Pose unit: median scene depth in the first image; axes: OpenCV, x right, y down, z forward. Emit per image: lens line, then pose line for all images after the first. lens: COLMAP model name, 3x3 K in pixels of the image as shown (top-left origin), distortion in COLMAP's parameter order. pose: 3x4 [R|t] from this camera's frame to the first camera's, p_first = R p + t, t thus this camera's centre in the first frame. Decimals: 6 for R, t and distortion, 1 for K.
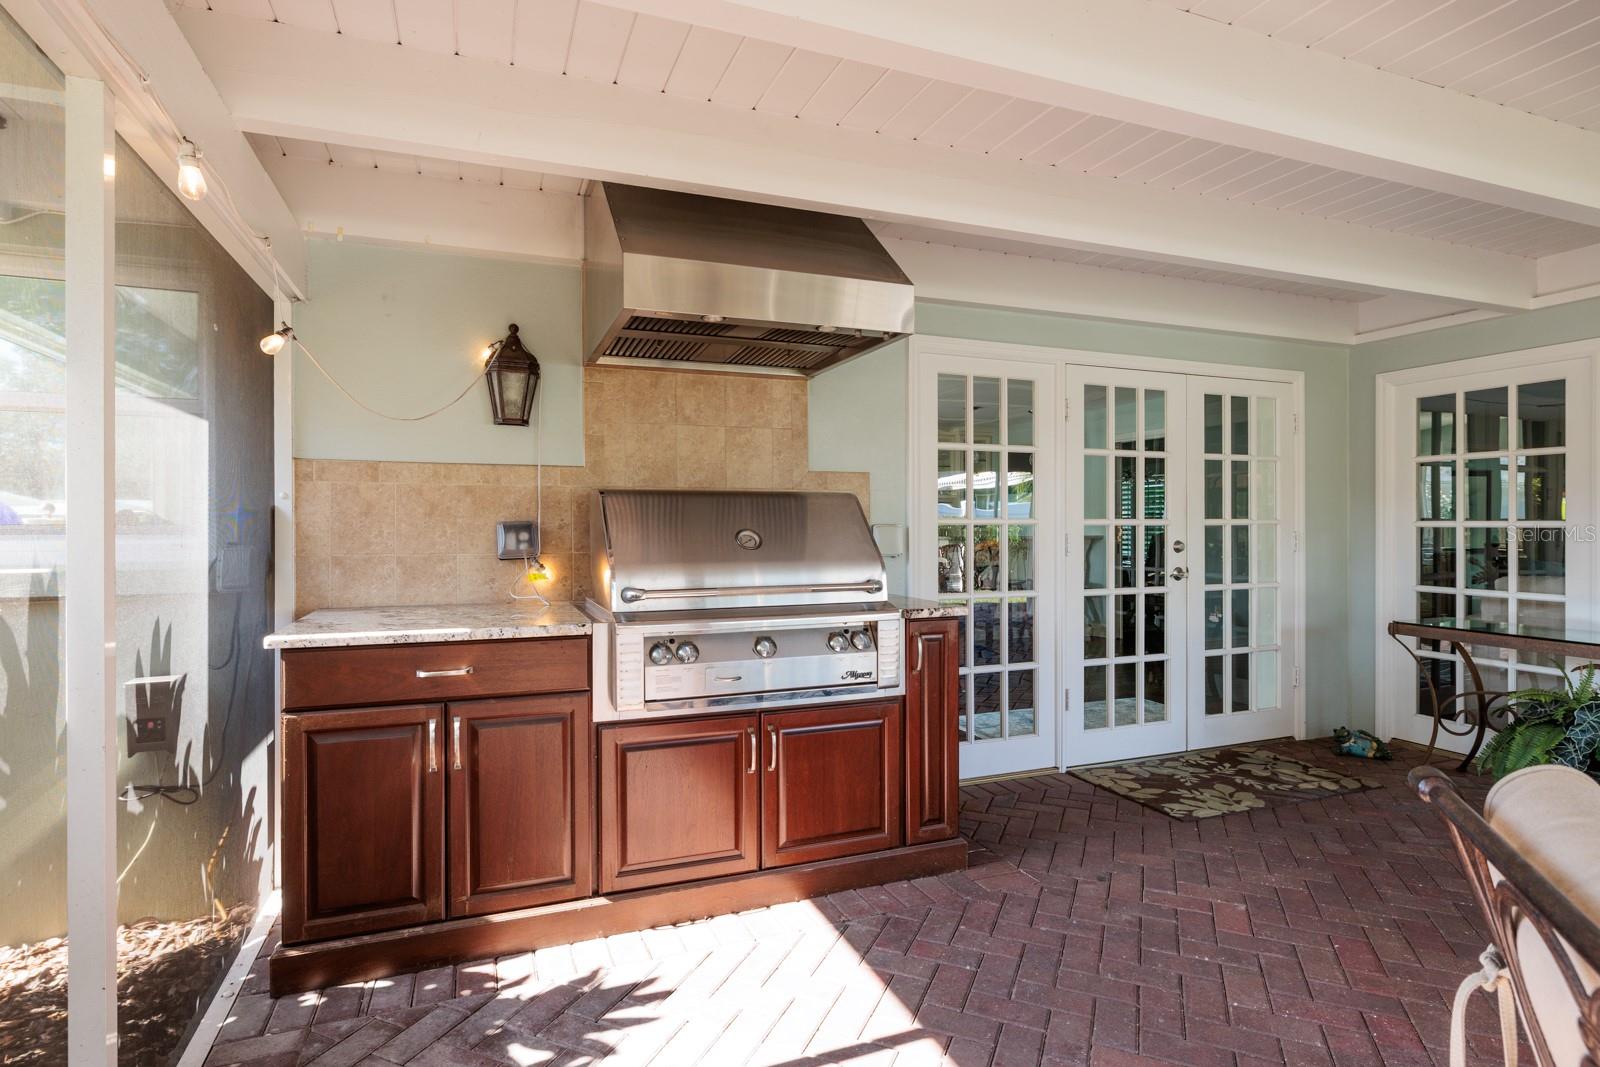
lens RADIAL K [[744.7, 0, 798.2], [0, 744.7, 533.1], [0, 0, 1]] dist [0.000197, 0.000391]
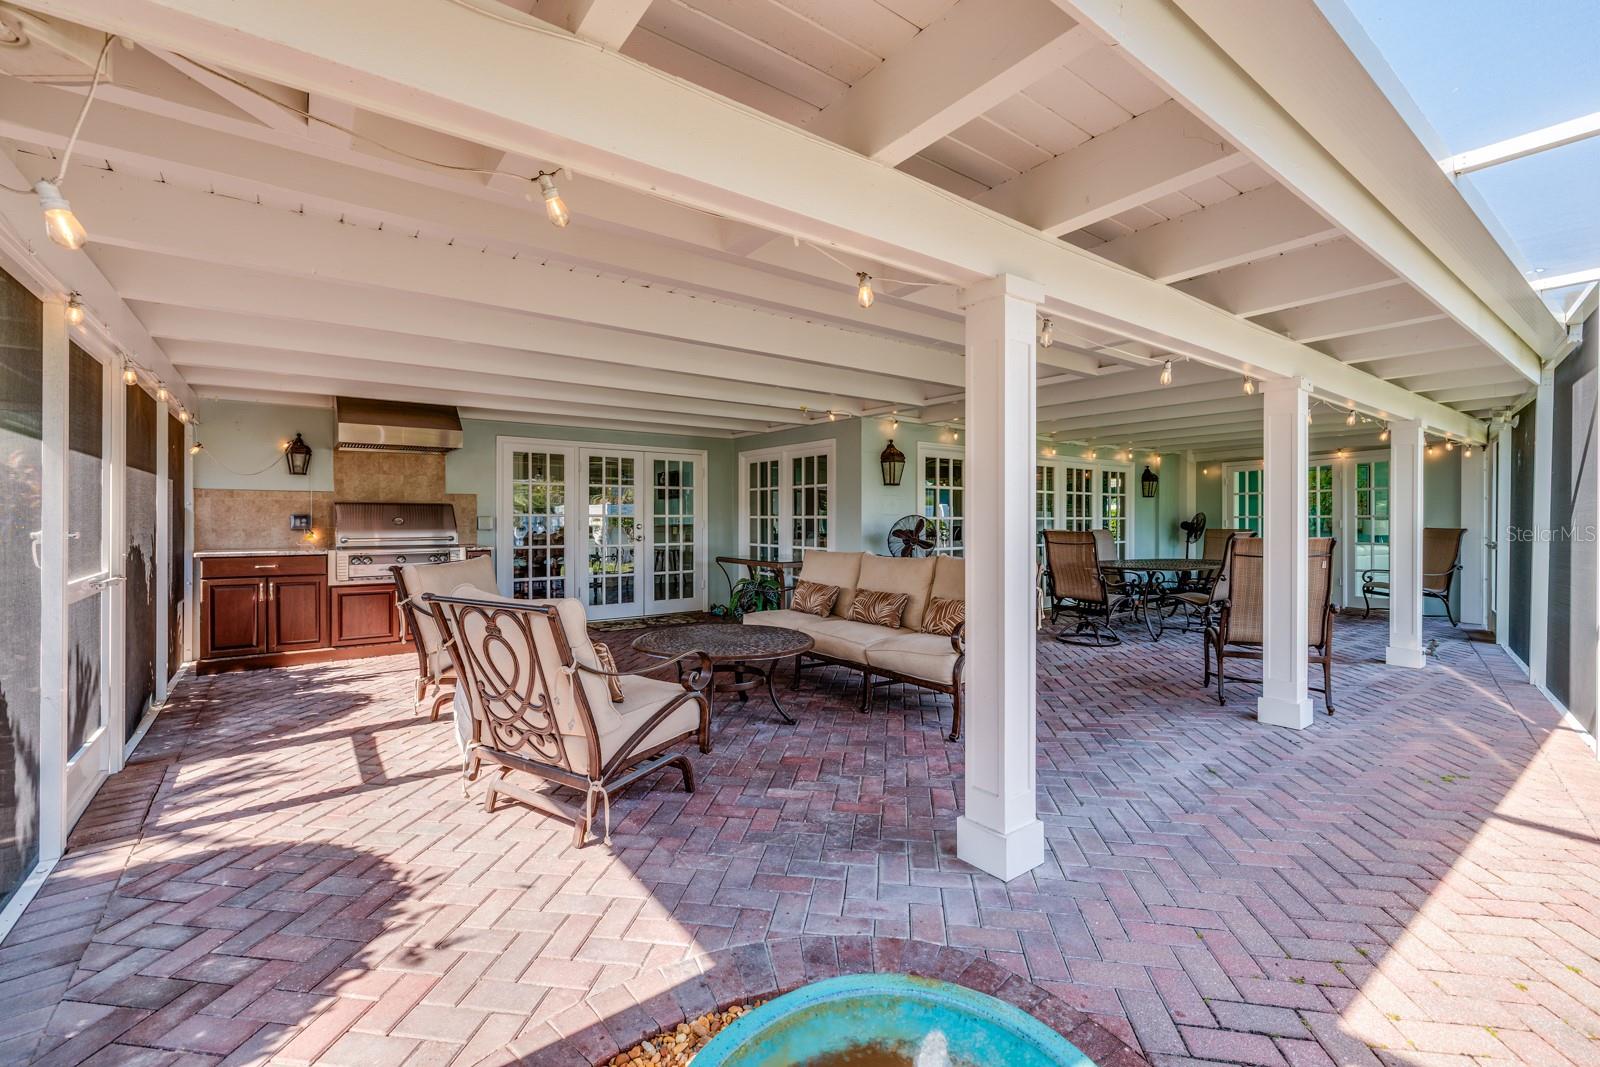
lens RADIAL K [[650.1, 0, 802.9], [0, 650.1, 522.7], [0, 0, 1]] dist [0.000883, -0.000101]
pose [[0.966893, 0.000854, 0.255180, 0.686544], [0.000809, 0.999979, -0.006411, 0.027433], [-0.255180, 0.006405, 0.966872, -1.516455]]
